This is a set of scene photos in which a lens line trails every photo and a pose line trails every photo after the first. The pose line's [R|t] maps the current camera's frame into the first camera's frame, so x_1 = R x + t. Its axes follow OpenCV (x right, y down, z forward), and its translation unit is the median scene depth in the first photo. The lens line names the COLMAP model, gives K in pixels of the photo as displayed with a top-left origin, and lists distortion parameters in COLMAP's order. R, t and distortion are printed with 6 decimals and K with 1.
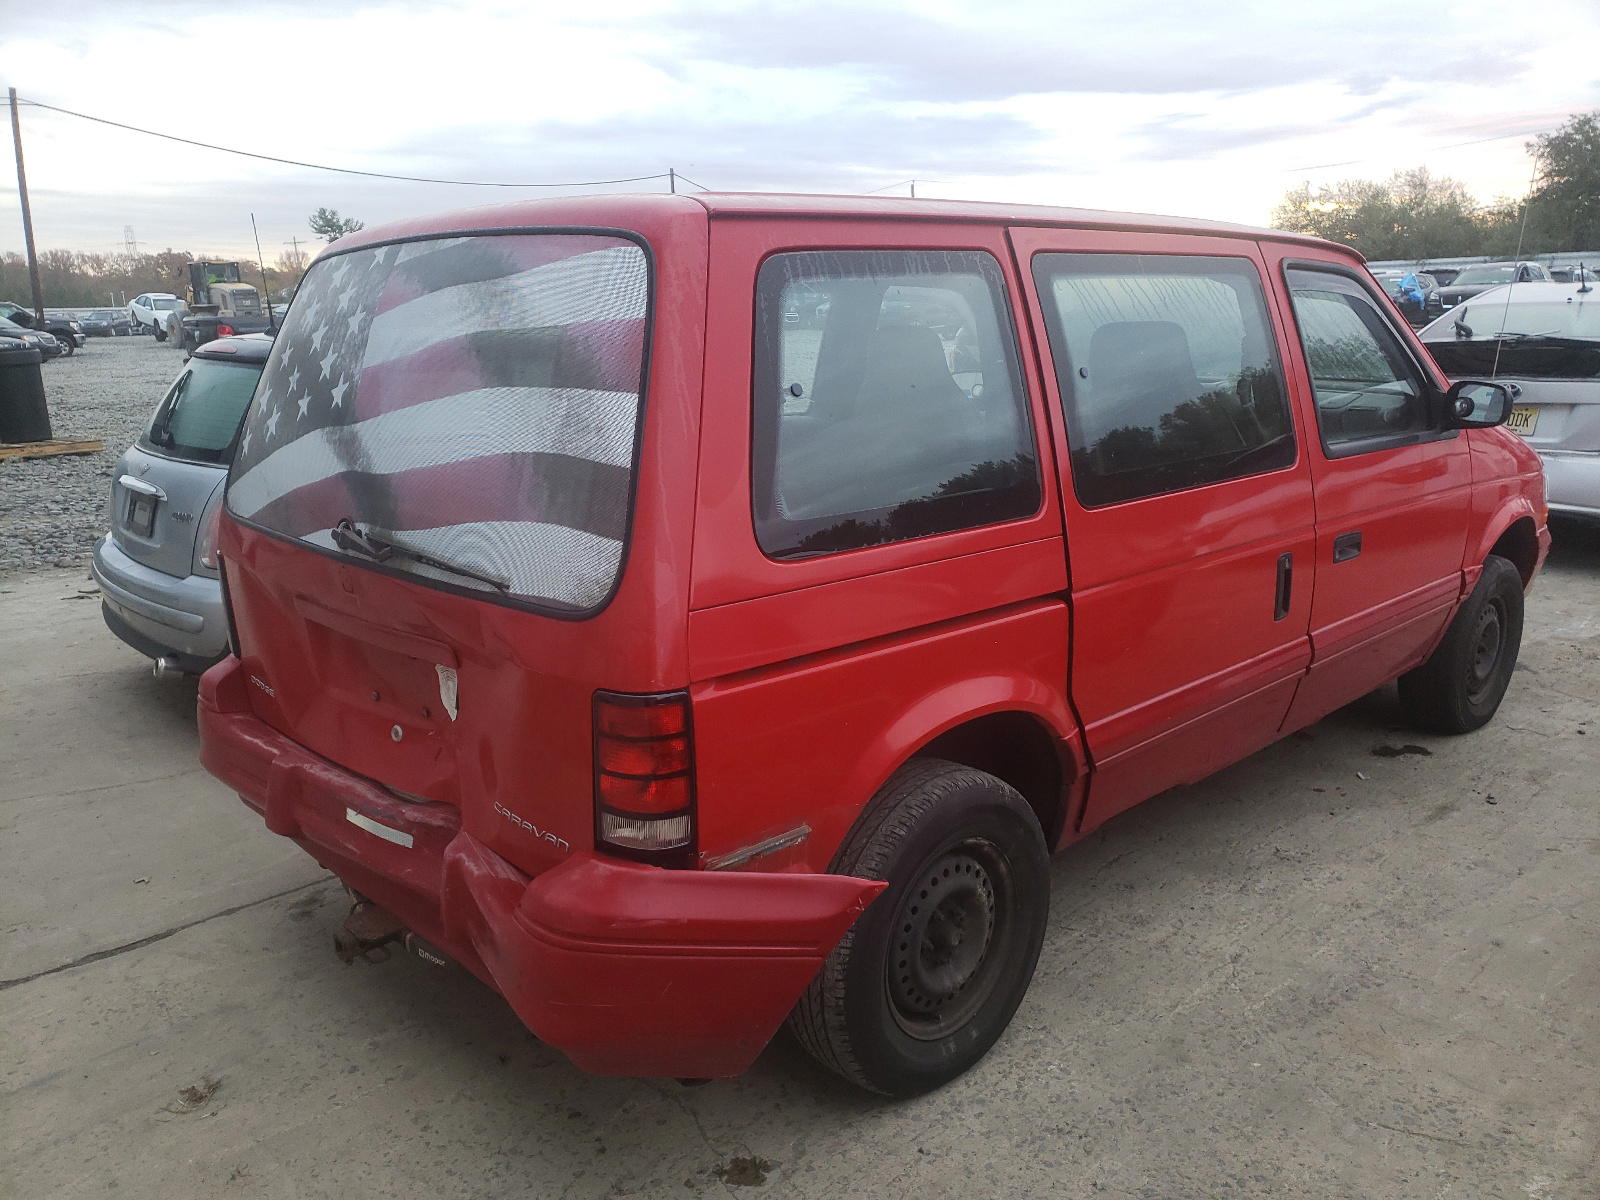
lens RADIAL K [[1248.4, 0, 794.4], [0, 1248.4, 600.4], [0, 0, 1]] dist [0.038613, -0.000087]
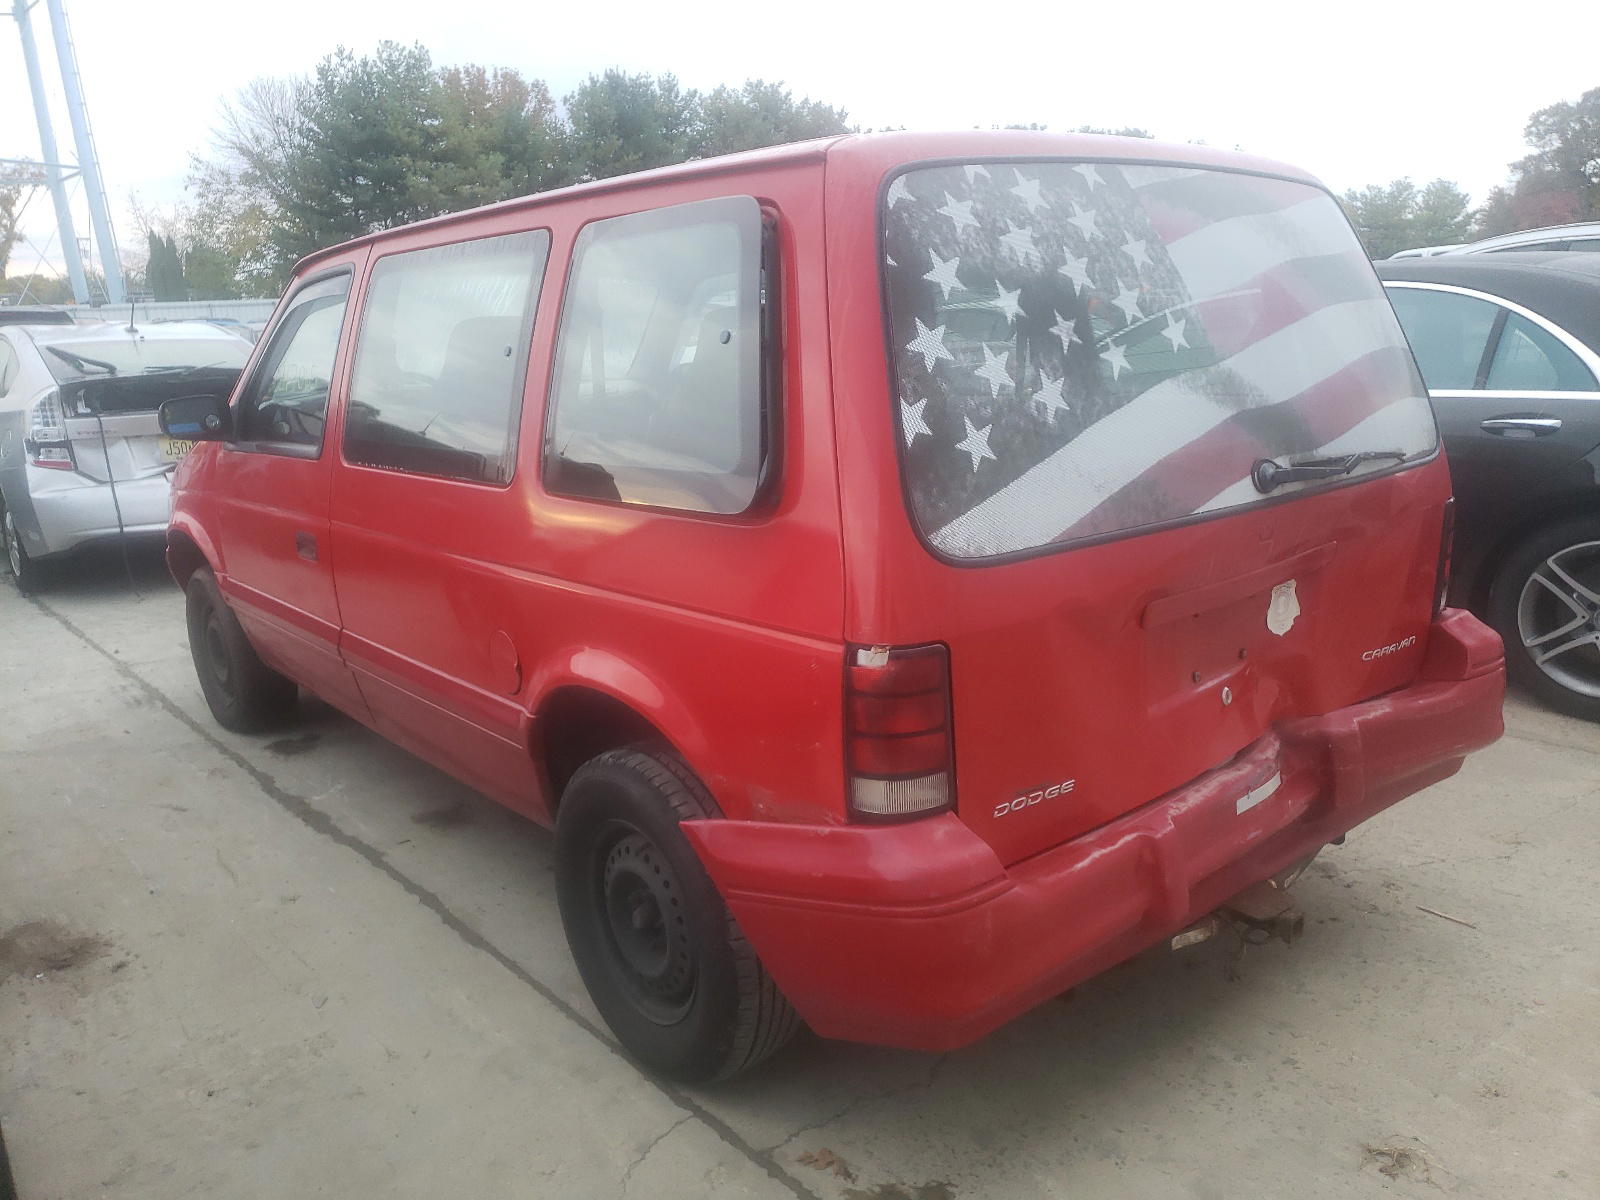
lens RADIAL K [[1238.2, 0, 796.8], [0, 1238.2, 600.5], [0, 0, 1]] dist [0.034122, 0.005338]
pose [[0.057658, -0.209889, 0.976024, -0.683491], [0.272571, 0.943816, 0.186861, -0.122846], [-0.960407, 0.255262, 0.111628, 0.664466]]
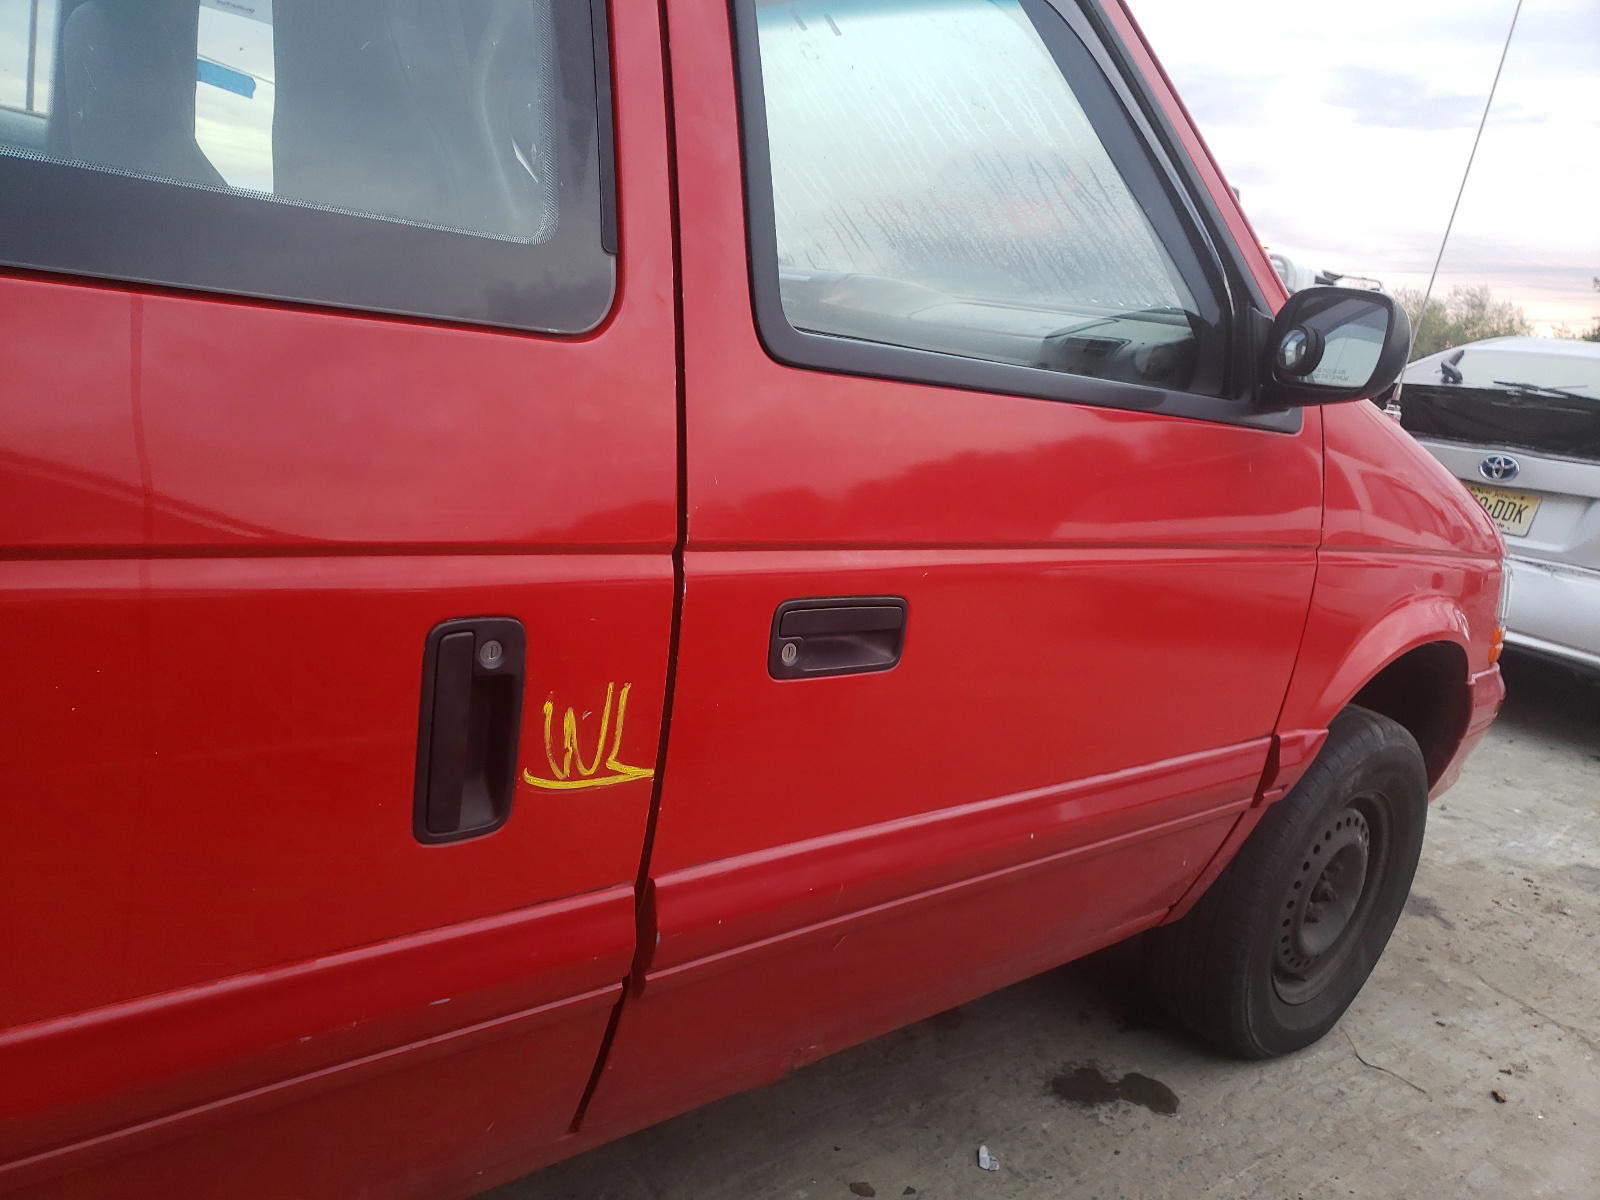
lens RADIAL K [[1238.2, 0, 802.5], [0, 1238.2, 598.0], [0, 0, 1]] dist [0.034122, 0.005338]
pose [[0.987097, 0.159834, -0.009599, 0.329446], [-0.160018, 0.986845, -0.023040, -0.032432], [0.005790, 0.024279, 0.999688, 0.508137]]
